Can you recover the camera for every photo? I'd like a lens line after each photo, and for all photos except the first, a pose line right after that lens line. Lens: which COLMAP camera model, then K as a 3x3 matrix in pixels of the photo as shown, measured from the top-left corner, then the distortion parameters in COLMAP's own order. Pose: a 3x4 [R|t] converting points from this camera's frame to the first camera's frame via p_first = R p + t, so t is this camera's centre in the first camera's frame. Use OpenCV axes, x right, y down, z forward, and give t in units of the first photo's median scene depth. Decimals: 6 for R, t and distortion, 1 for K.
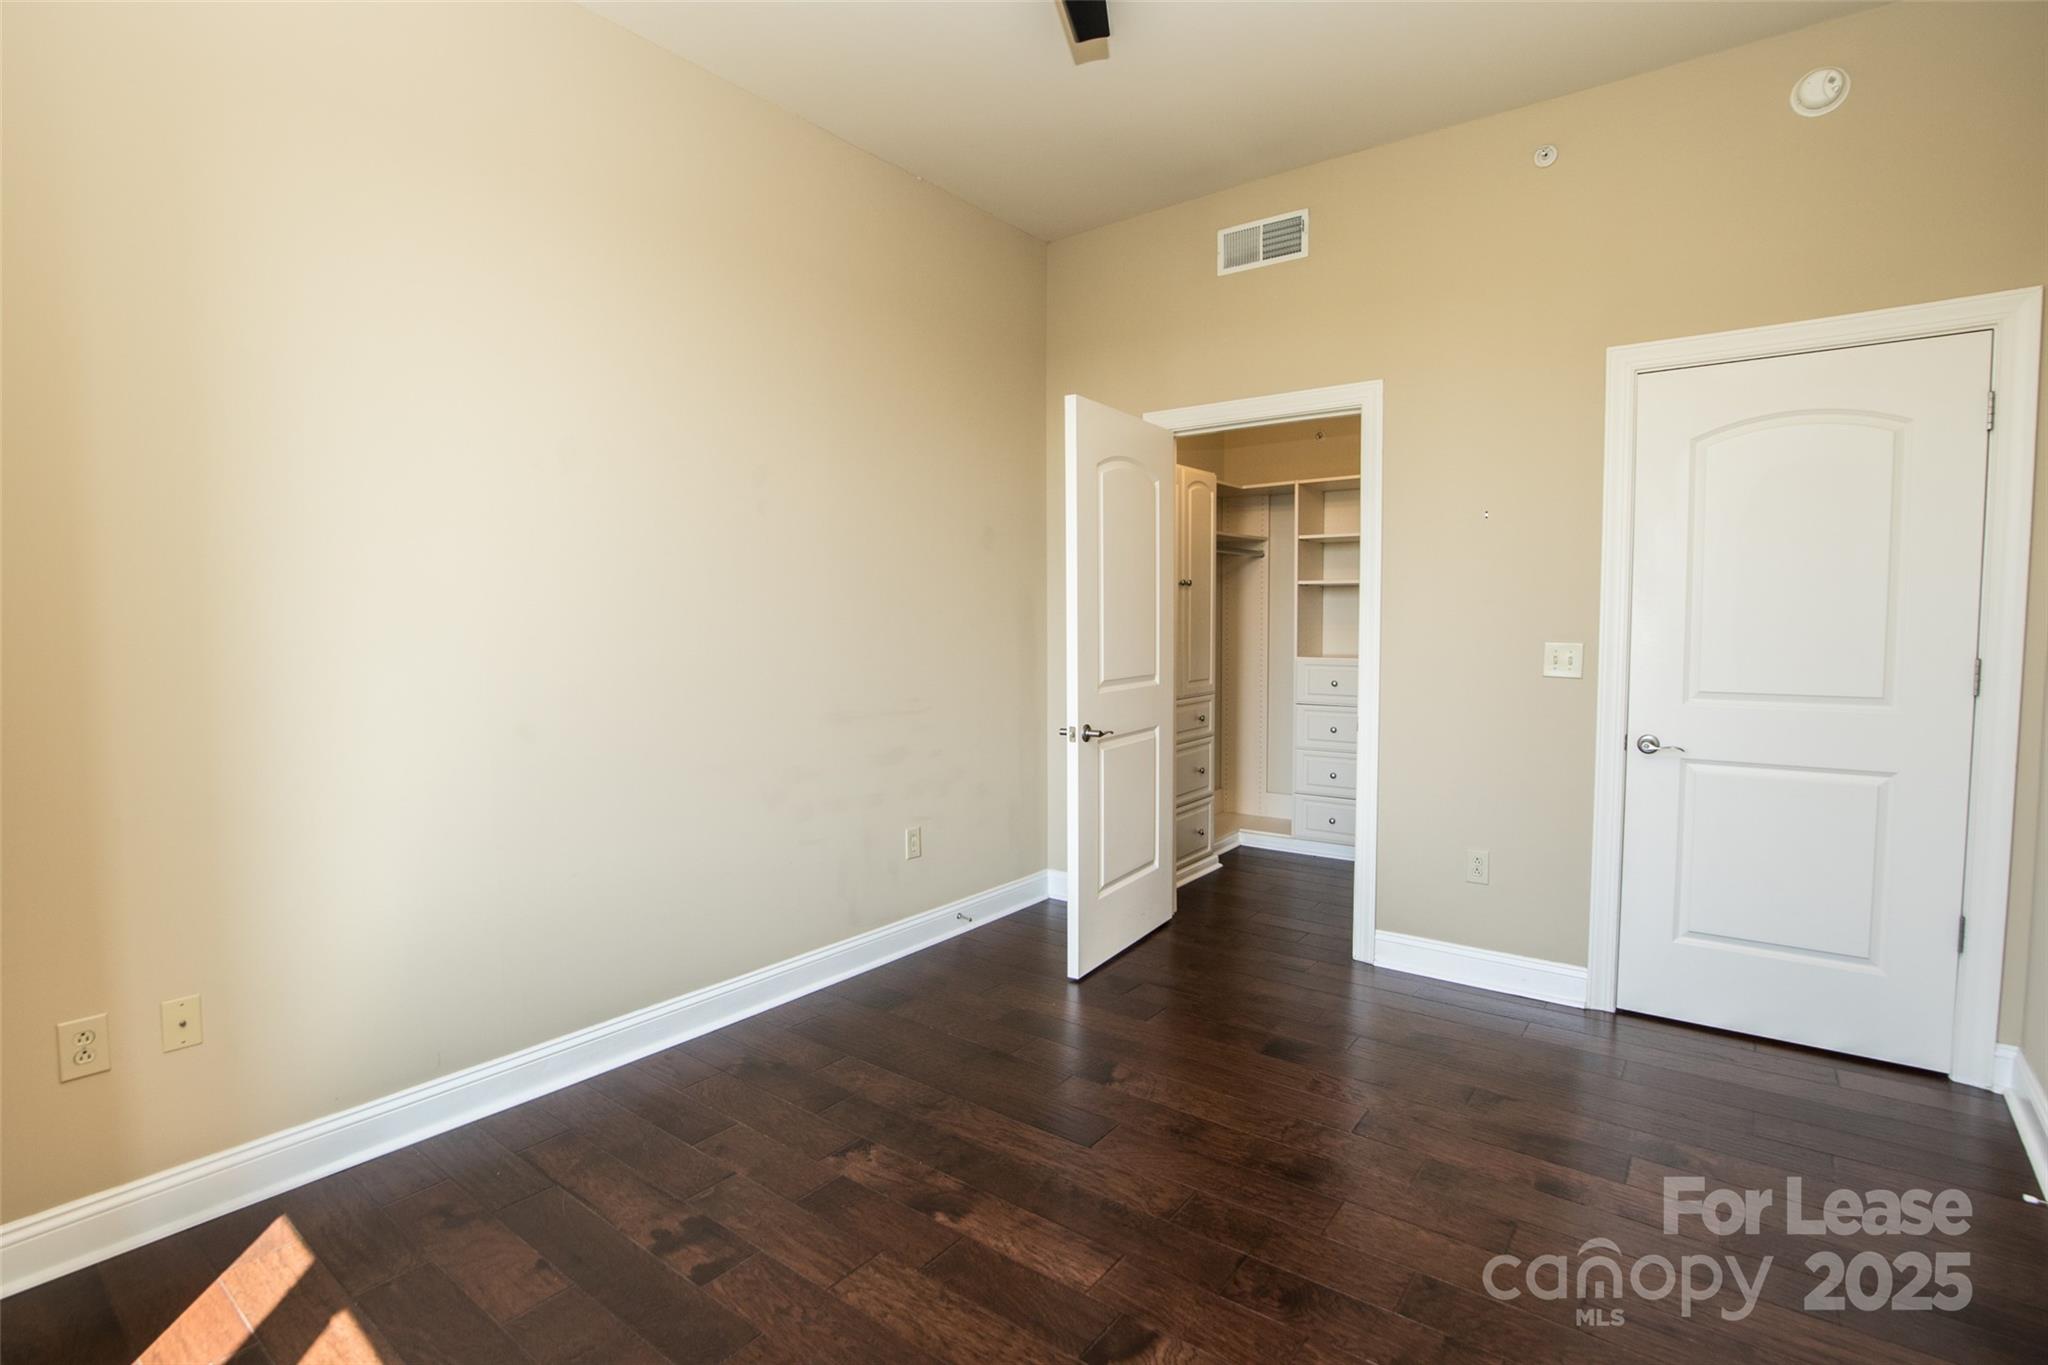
lens RADIAL K [[974.9, 0, 1020.5], [0, 974.9, 671.1], [0, 0, 1]] dist [-0.028977, 0.009816]
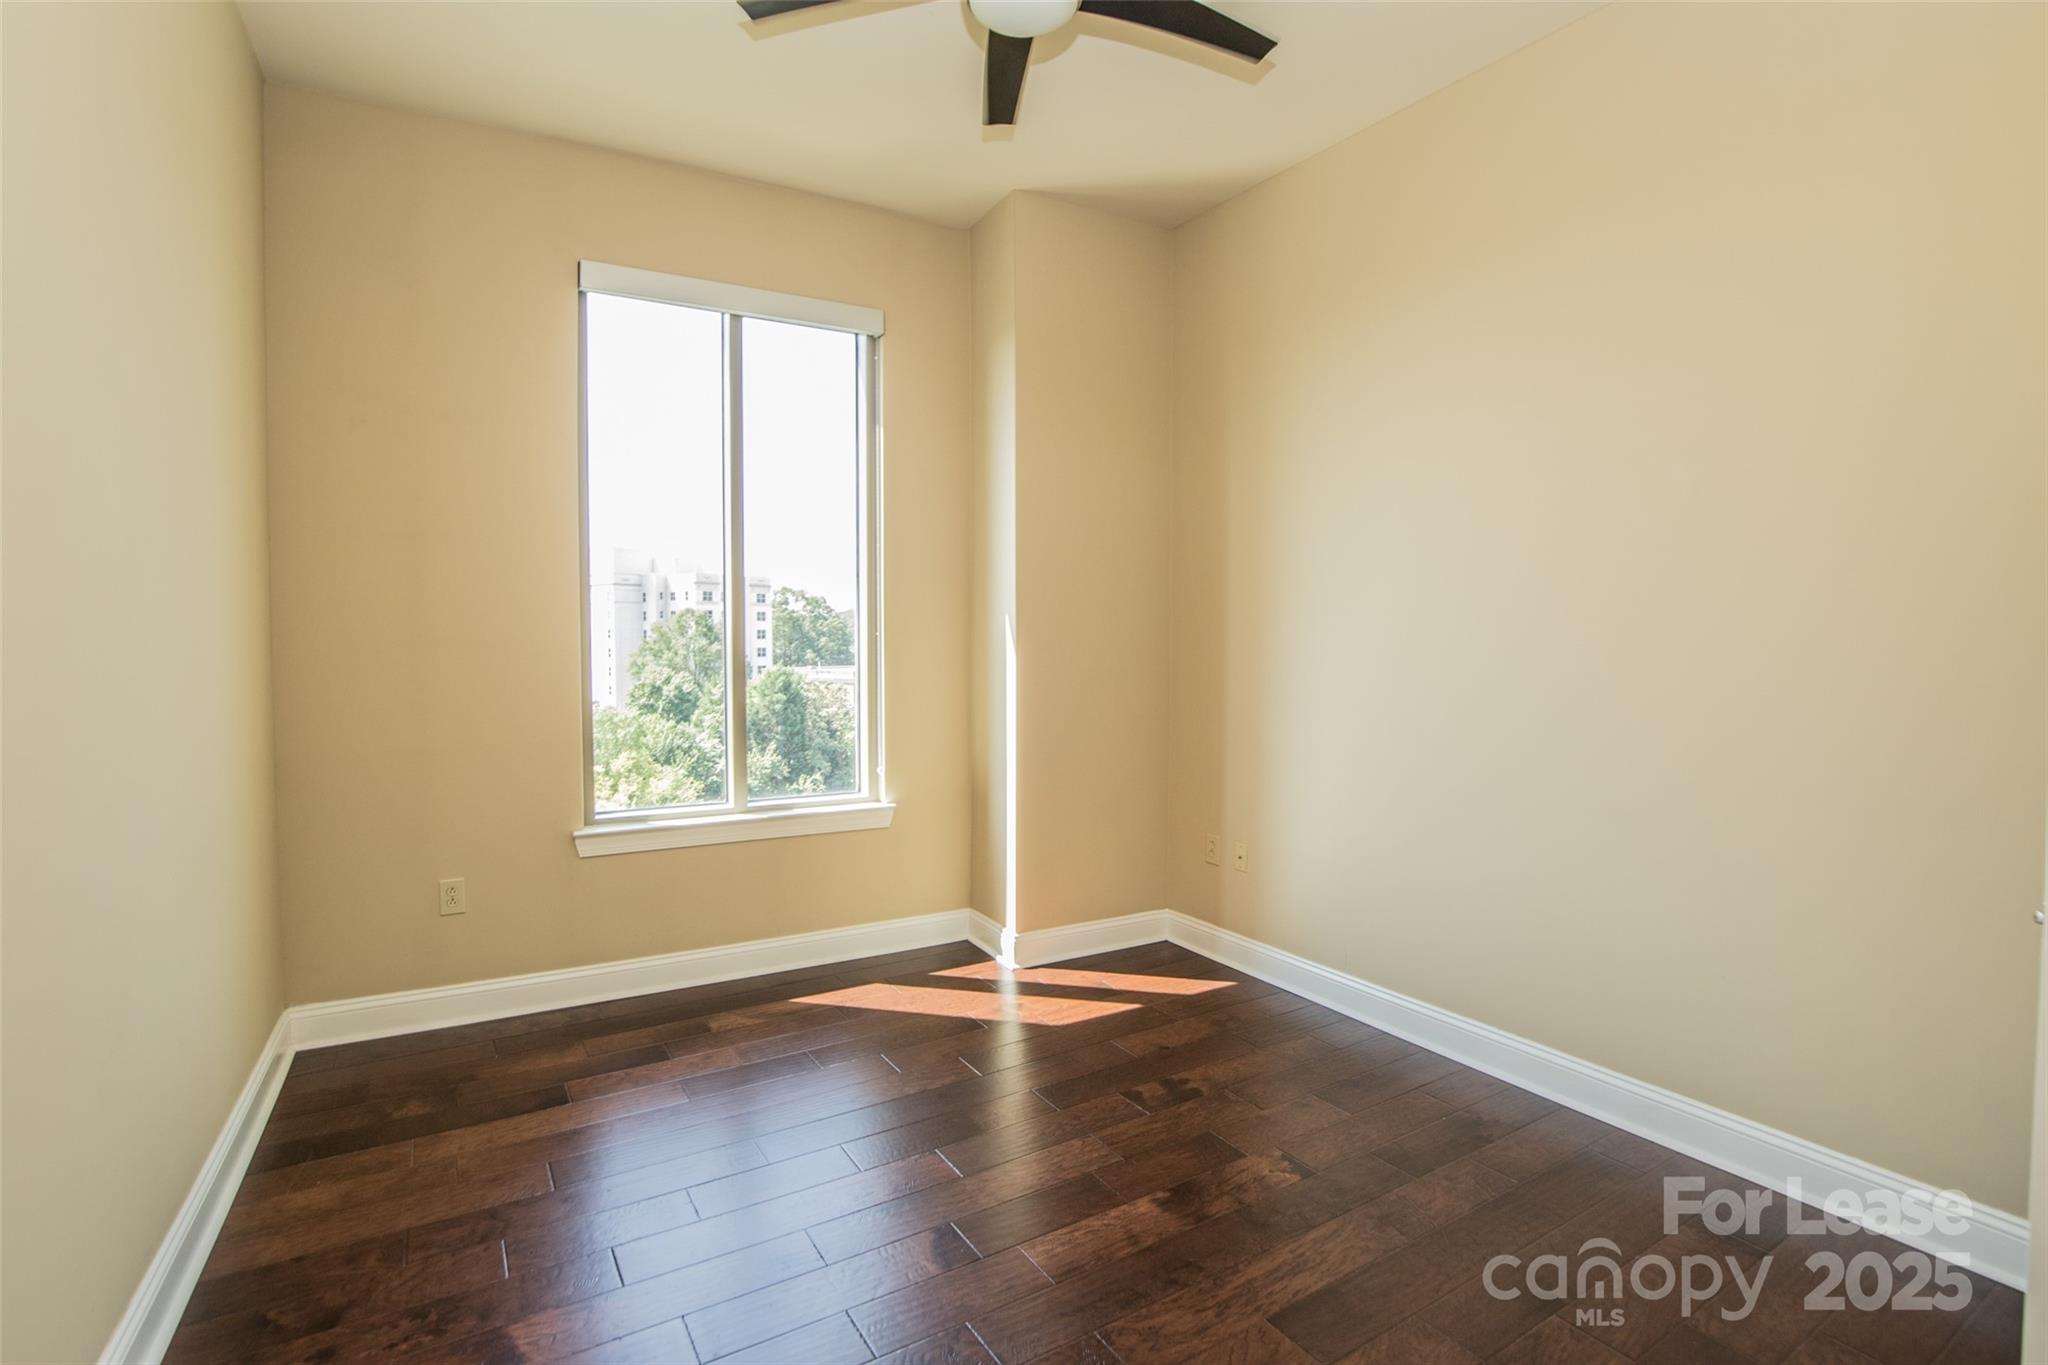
lens RADIAL K [[974.9, 0, 1020.5], [0, 974.9, 671.1], [0, 0, 1]] dist [-0.028977, 0.009816]
pose [[-0.371567, 0.029171, -0.927948, 0.970521], [-0.041963, 0.997957, 0.048174, -0.061159], [0.927457, 0.056839, -0.369584, 1.236773]]
